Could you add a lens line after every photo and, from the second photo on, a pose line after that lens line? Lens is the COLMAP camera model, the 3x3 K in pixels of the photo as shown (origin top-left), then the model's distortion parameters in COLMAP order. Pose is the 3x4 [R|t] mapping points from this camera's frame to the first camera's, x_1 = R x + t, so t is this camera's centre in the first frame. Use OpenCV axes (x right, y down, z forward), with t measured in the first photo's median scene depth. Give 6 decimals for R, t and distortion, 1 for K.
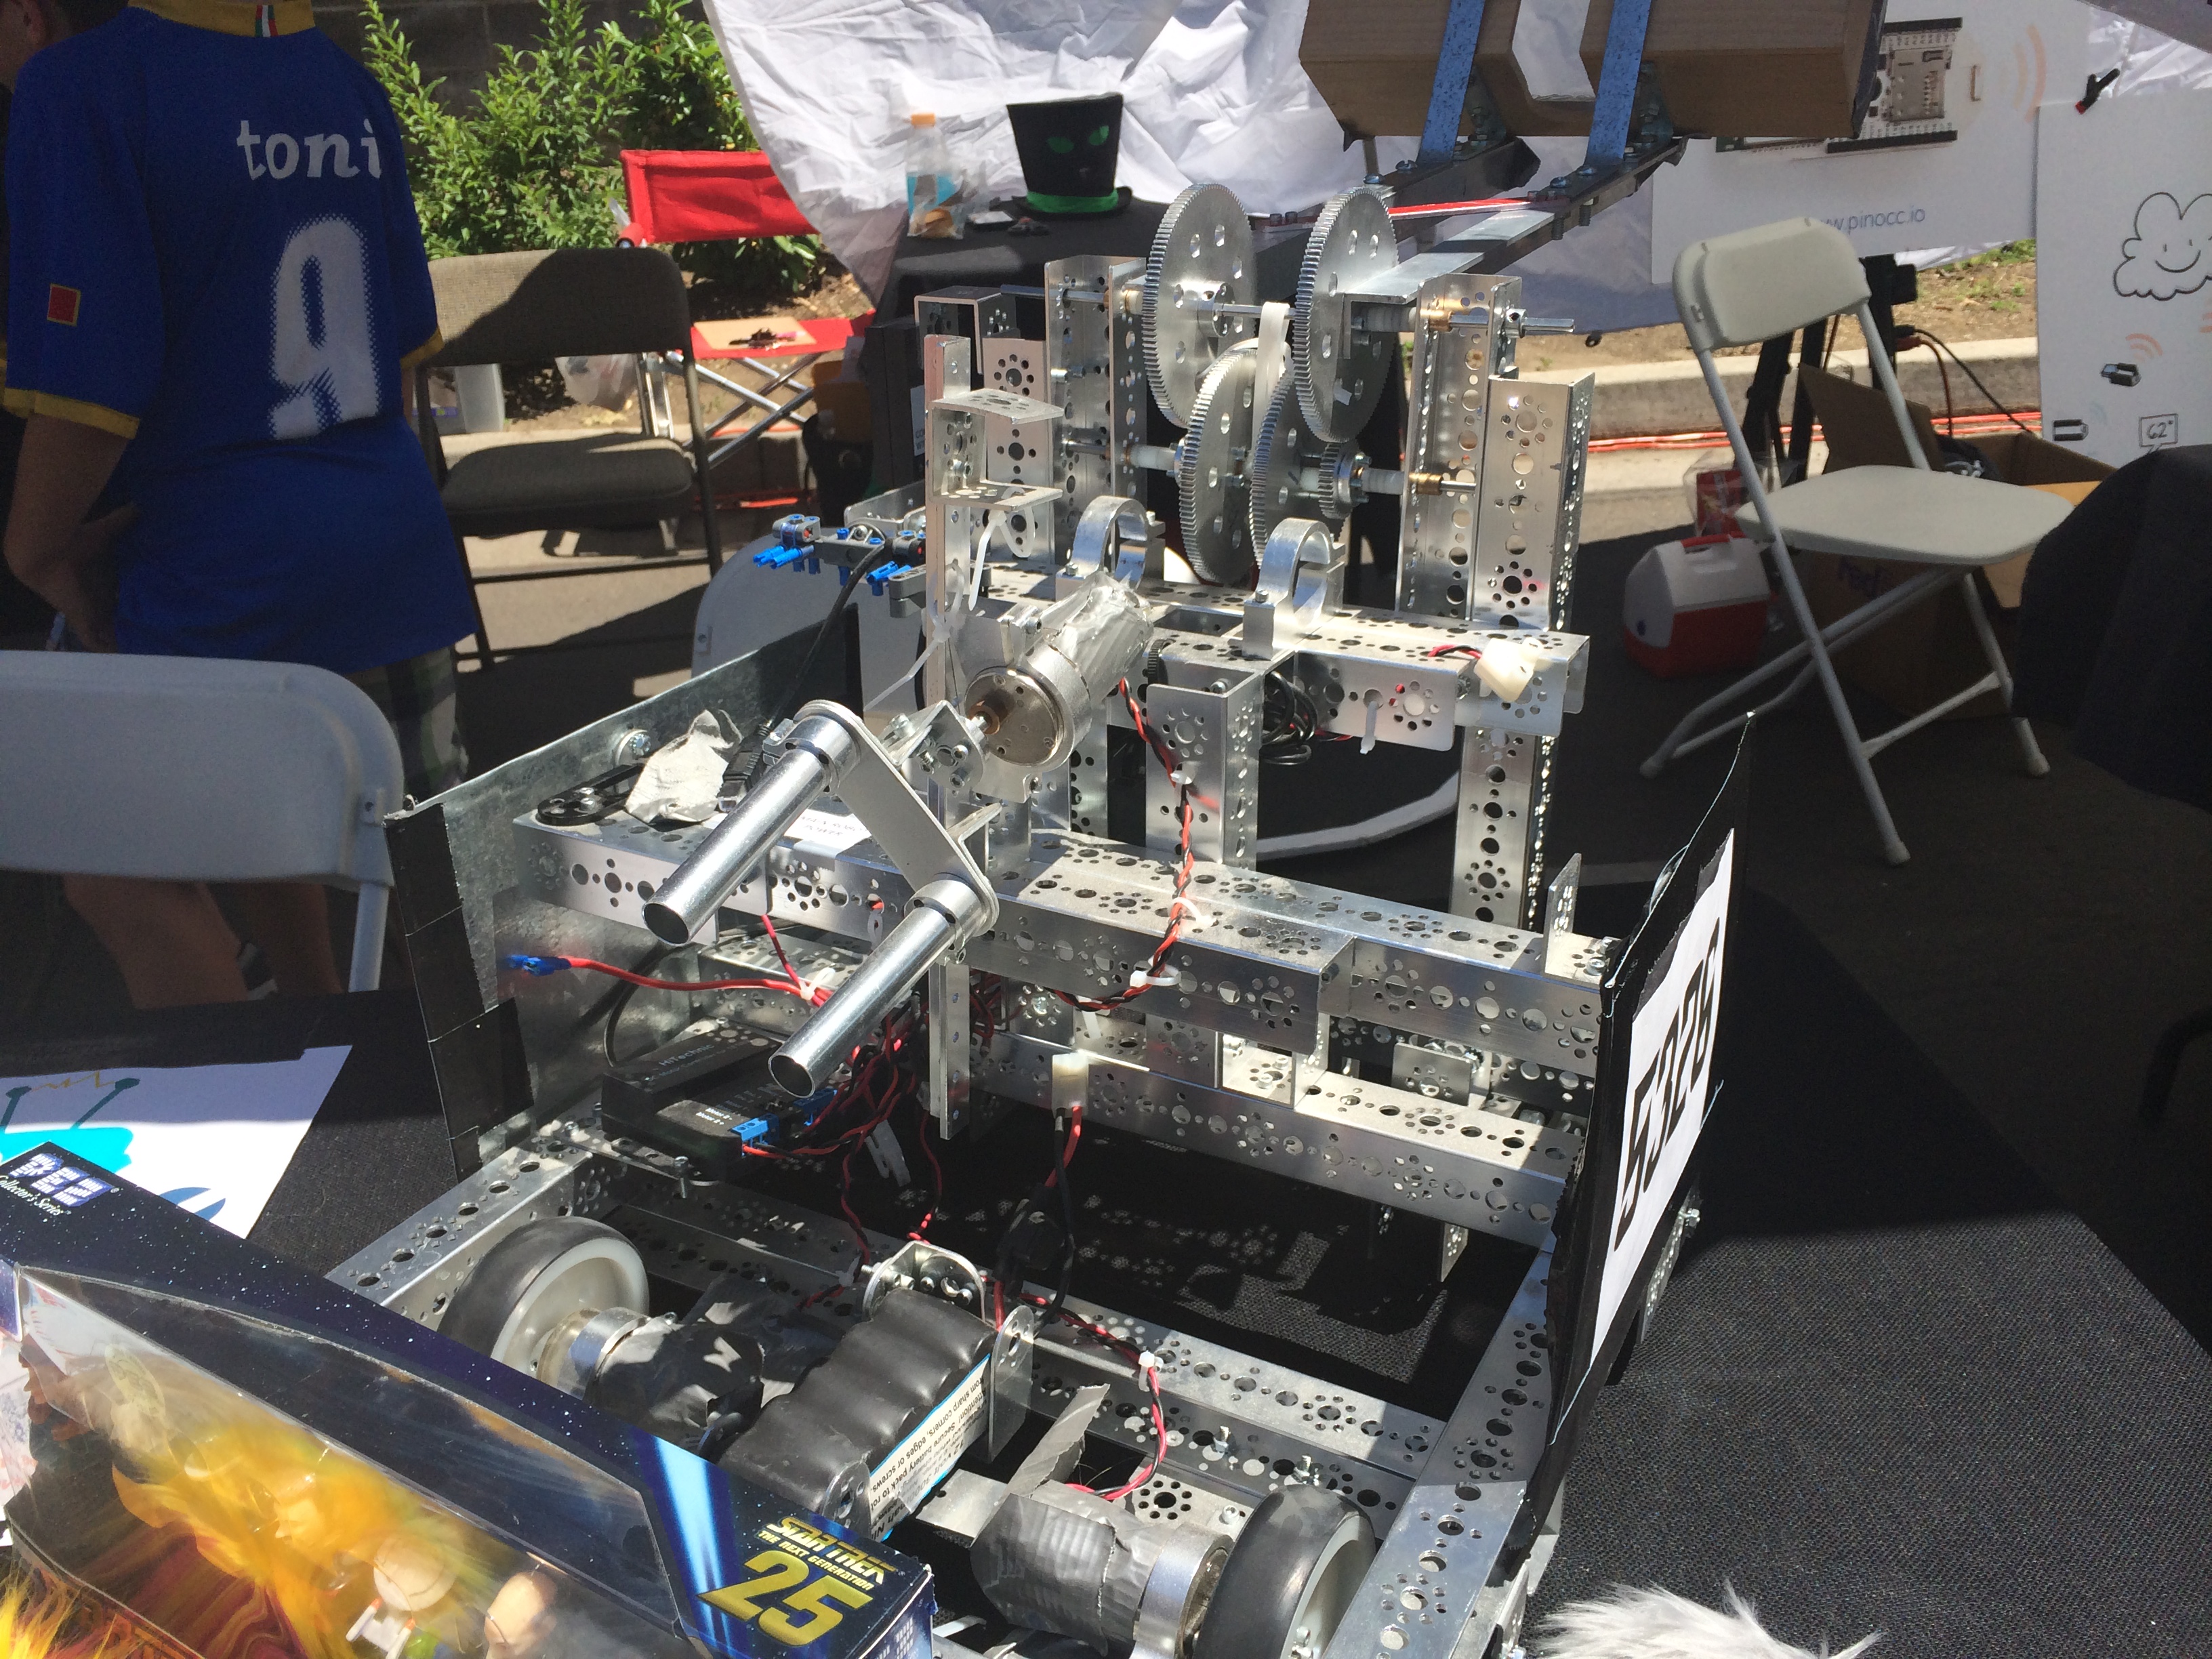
lens RADIAL K [[1793.5, 0, 1106.0], [0, 1793.5, 829.5], [0, 0, 1]] dist [0.040669, 0.002248]
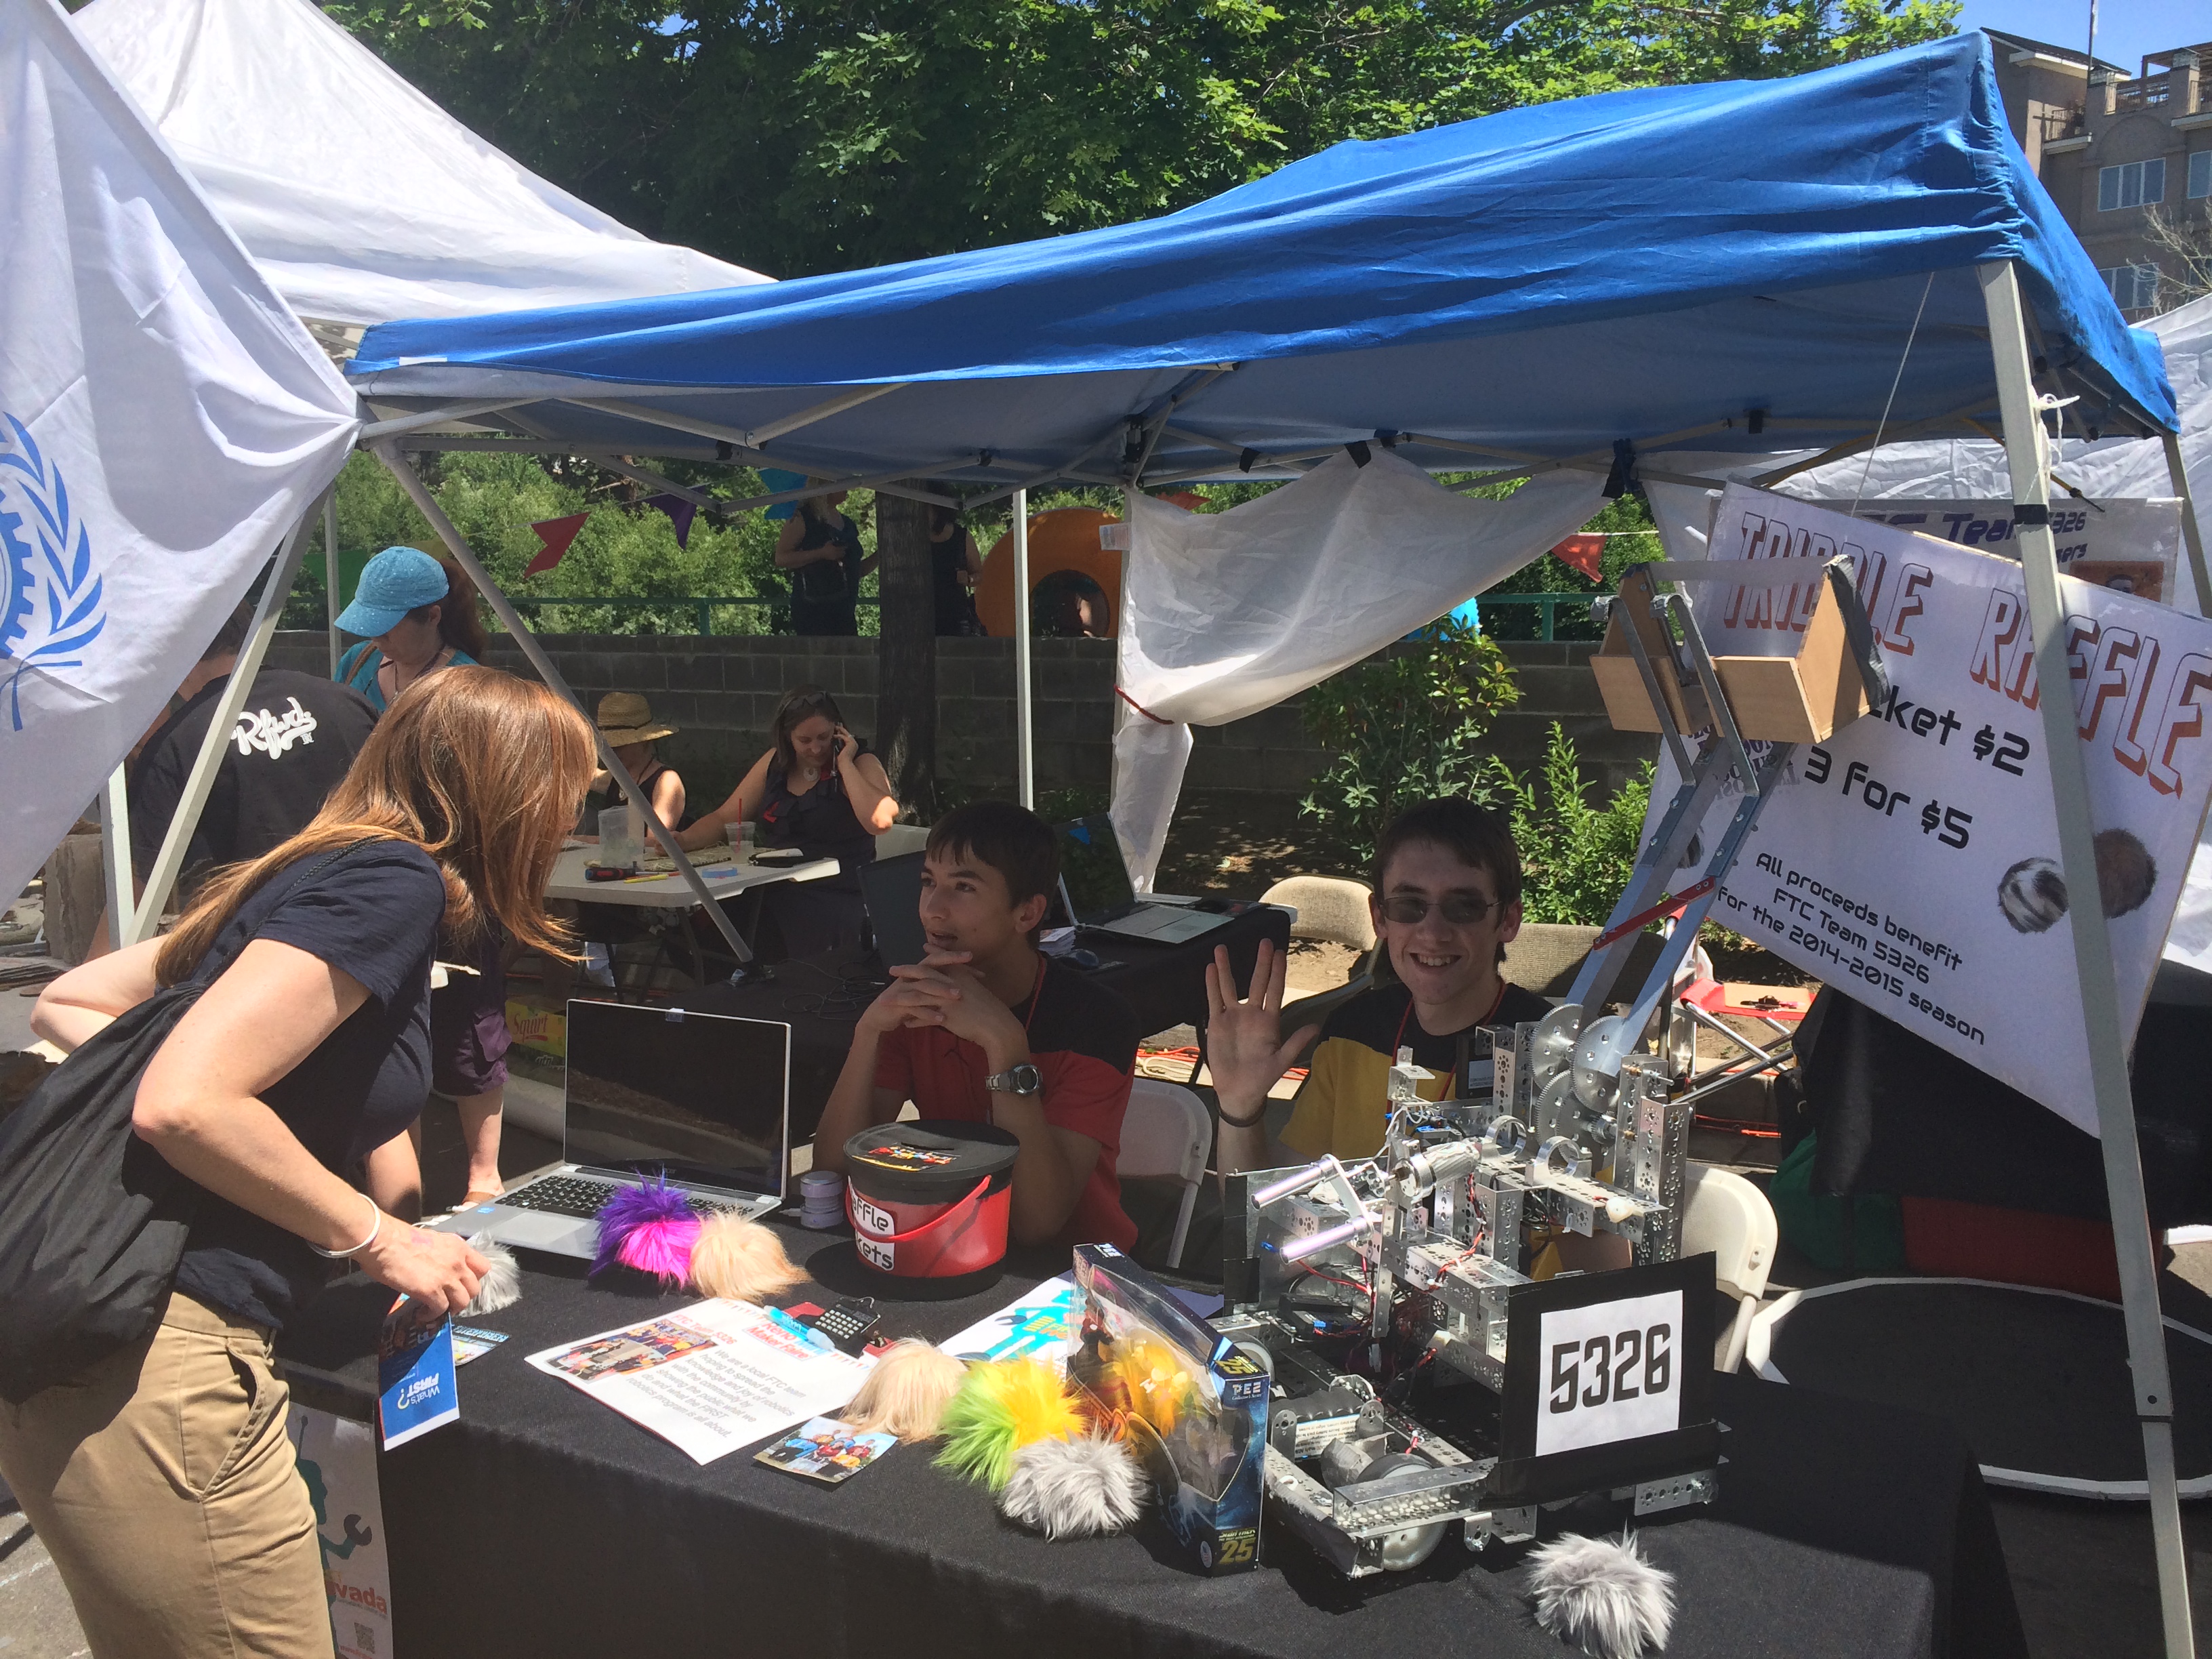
lens RADIAL K [[1793.5, 0, 1106.0], [0, 1793.5, 829.5], [0, 0, 1]] dist [0.040669, 0.002248]
pose [[0.797900, 0.085191, -0.596739, 0.188218], [-0.274585, 0.932656, -0.234001, 0.034235], [0.536617, 0.350565, 0.767559, -0.255503]]
